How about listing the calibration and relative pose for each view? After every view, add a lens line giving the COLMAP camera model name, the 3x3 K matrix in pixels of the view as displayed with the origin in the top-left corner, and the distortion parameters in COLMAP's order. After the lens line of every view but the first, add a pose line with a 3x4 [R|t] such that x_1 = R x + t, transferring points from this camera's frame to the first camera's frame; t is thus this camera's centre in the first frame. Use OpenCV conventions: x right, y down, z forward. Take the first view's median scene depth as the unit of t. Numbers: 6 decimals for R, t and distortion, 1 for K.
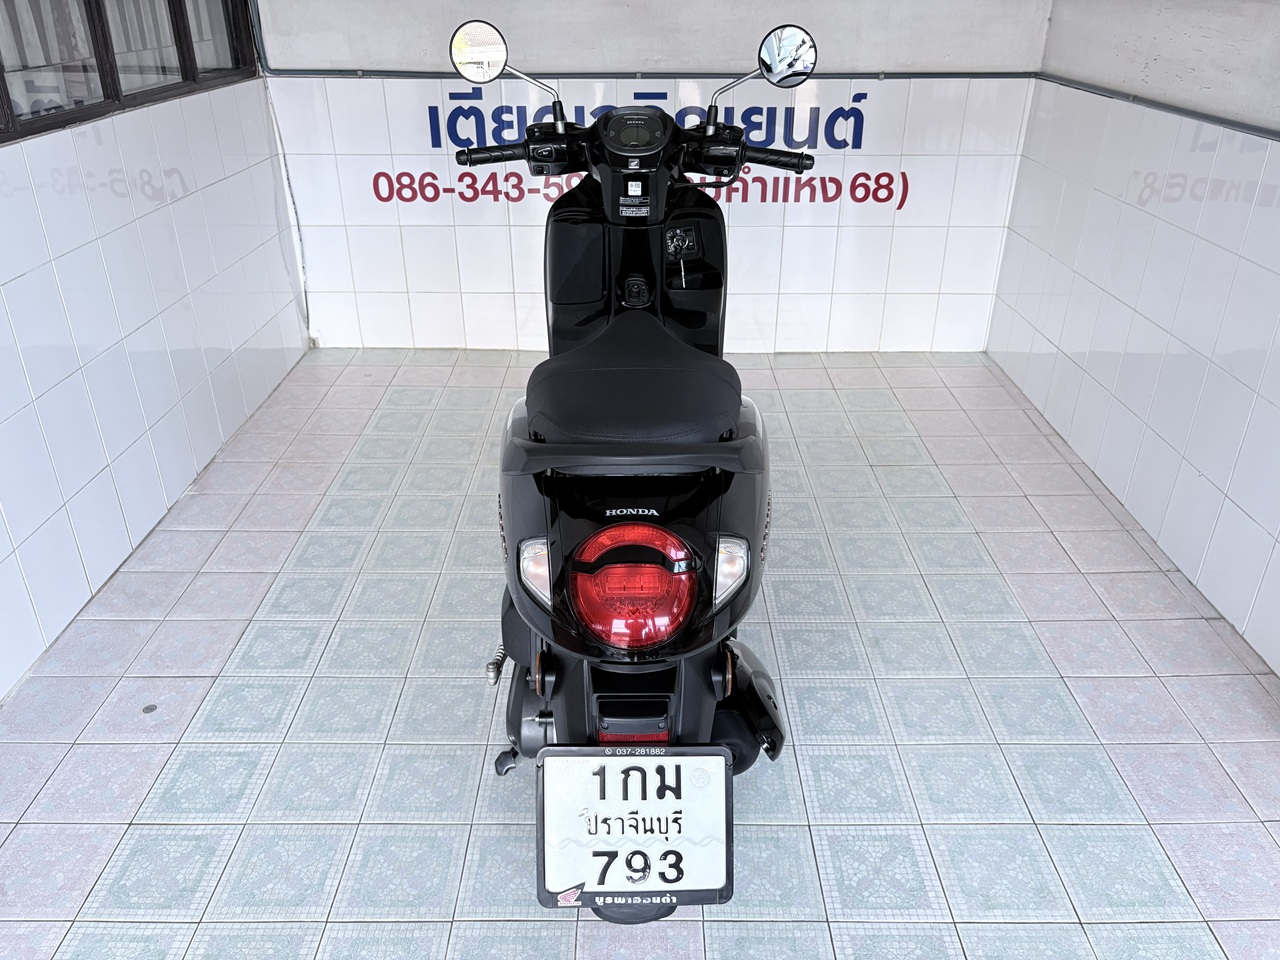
lens RADIAL K [[991.4, 0, 635.6], [0, 991.4, 488.0], [0, 0, 1]] dist [0.053429, -0.067193]
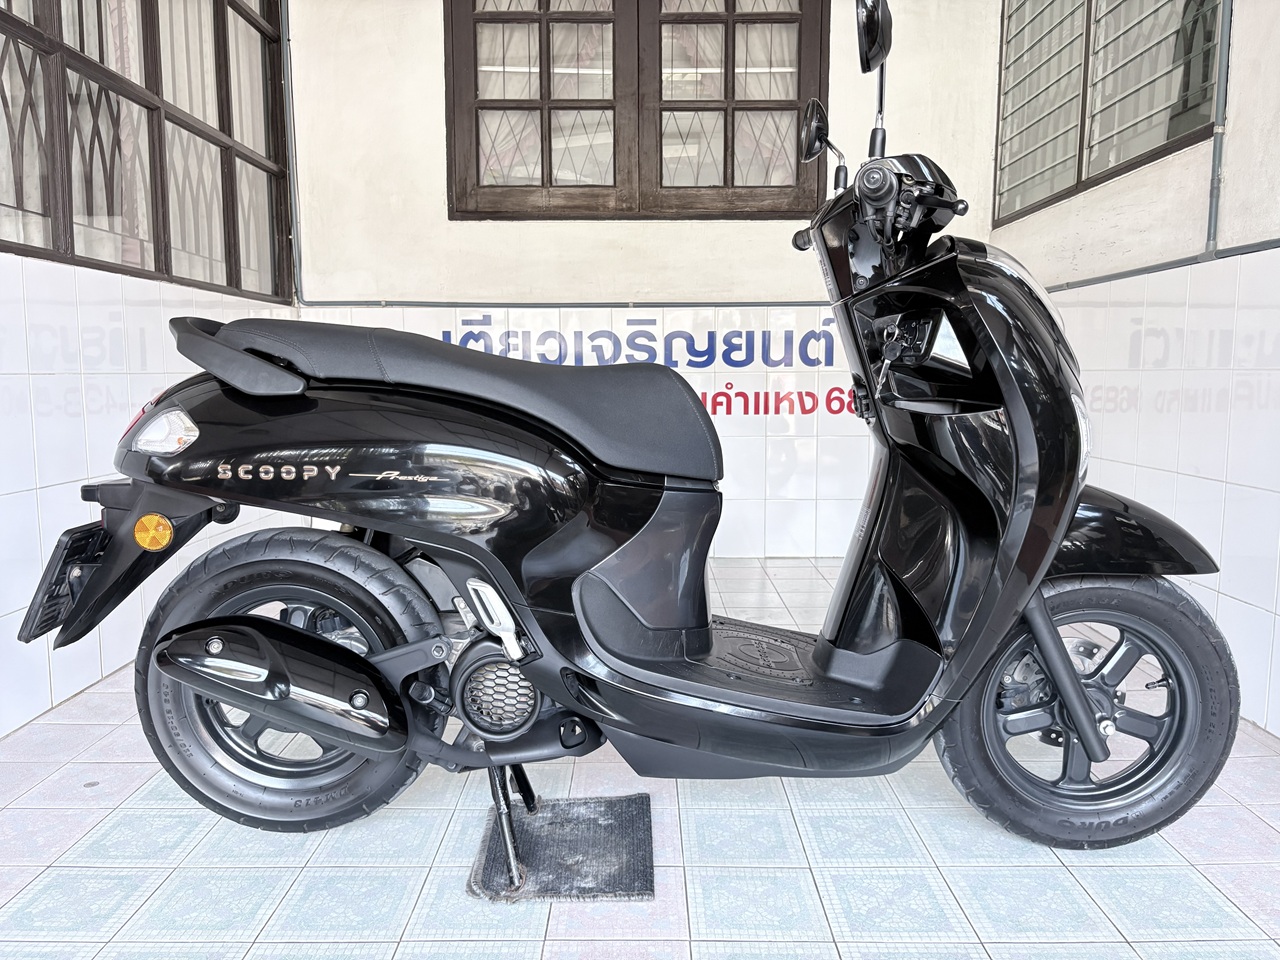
lens RADIAL K [[991.4, 0, 635.1], [0, 991.4, 481.3], [0, 0, 1]] dist [0.053429, -0.067193]
pose [[0.999995, -0.001174, -0.002994, 0.016192], [0.000015, 0.932742, -0.360545, 0.261972], [0.003216, 0.360543, 0.932737, 0.035976]]
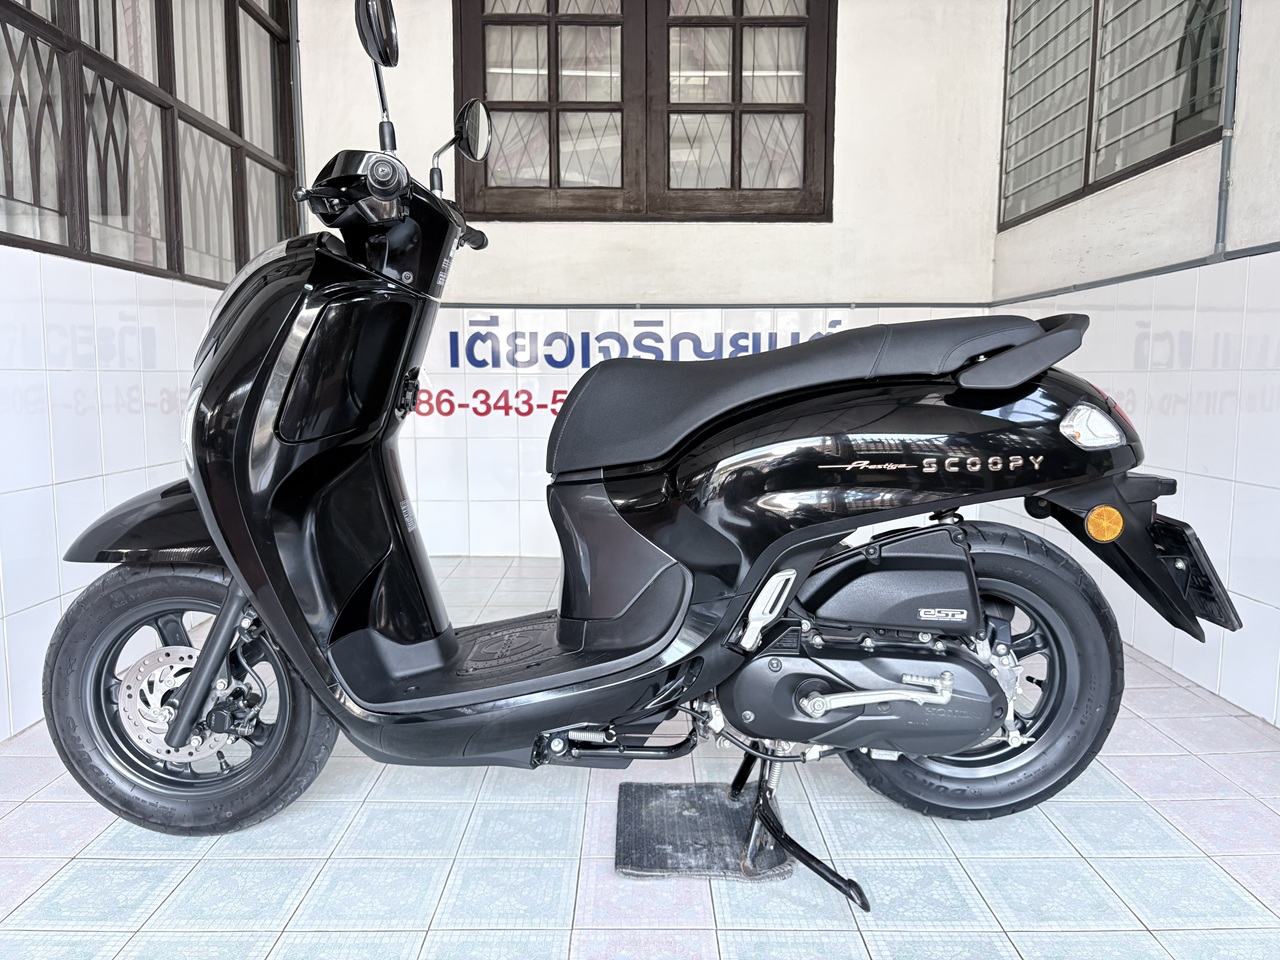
lens RADIAL K [[991.4, 0, 637.2], [0, 991.4, 483.0], [0, 0, 1]] dist [0.053429, -0.067193]
pose [[0.999988, 0.001386, 0.004648, -0.004132], [0.000400, 0.931449, -0.363872, 0.271197], [-0.004834, 0.363870, 0.931437, 0.033289]]
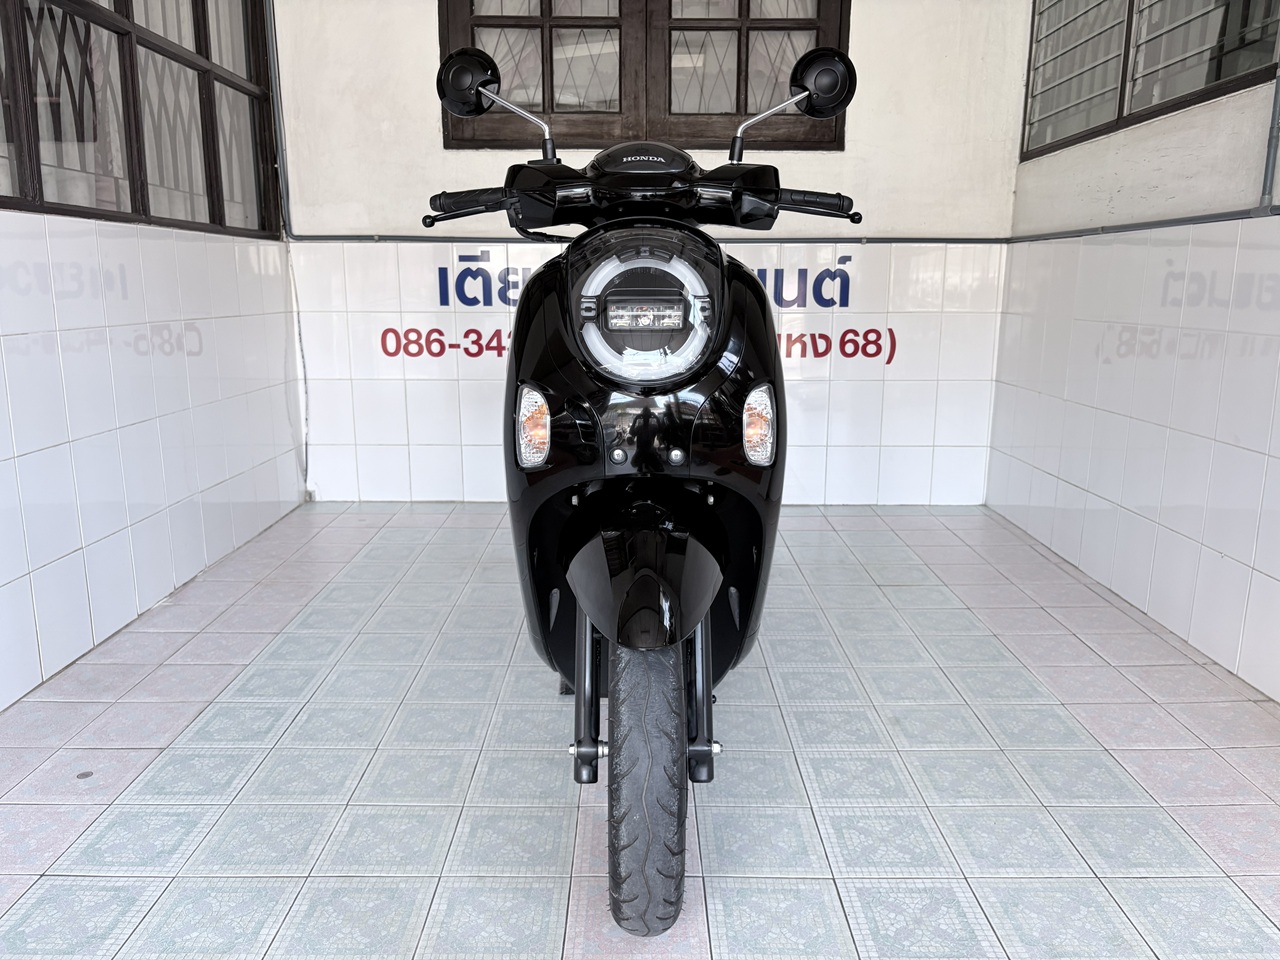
lens RADIAL K [[991.4, 0, 636.4], [0, 991.4, 482.3], [0, 0, 1]] dist [0.053429, -0.067193]
pose [[0.999993, 0.002784, 0.002450, 0.000960], [-0.002004, 0.961522, -0.274721, 0.191506], [-0.003121, 0.274715, 0.961521, 0.064103]]
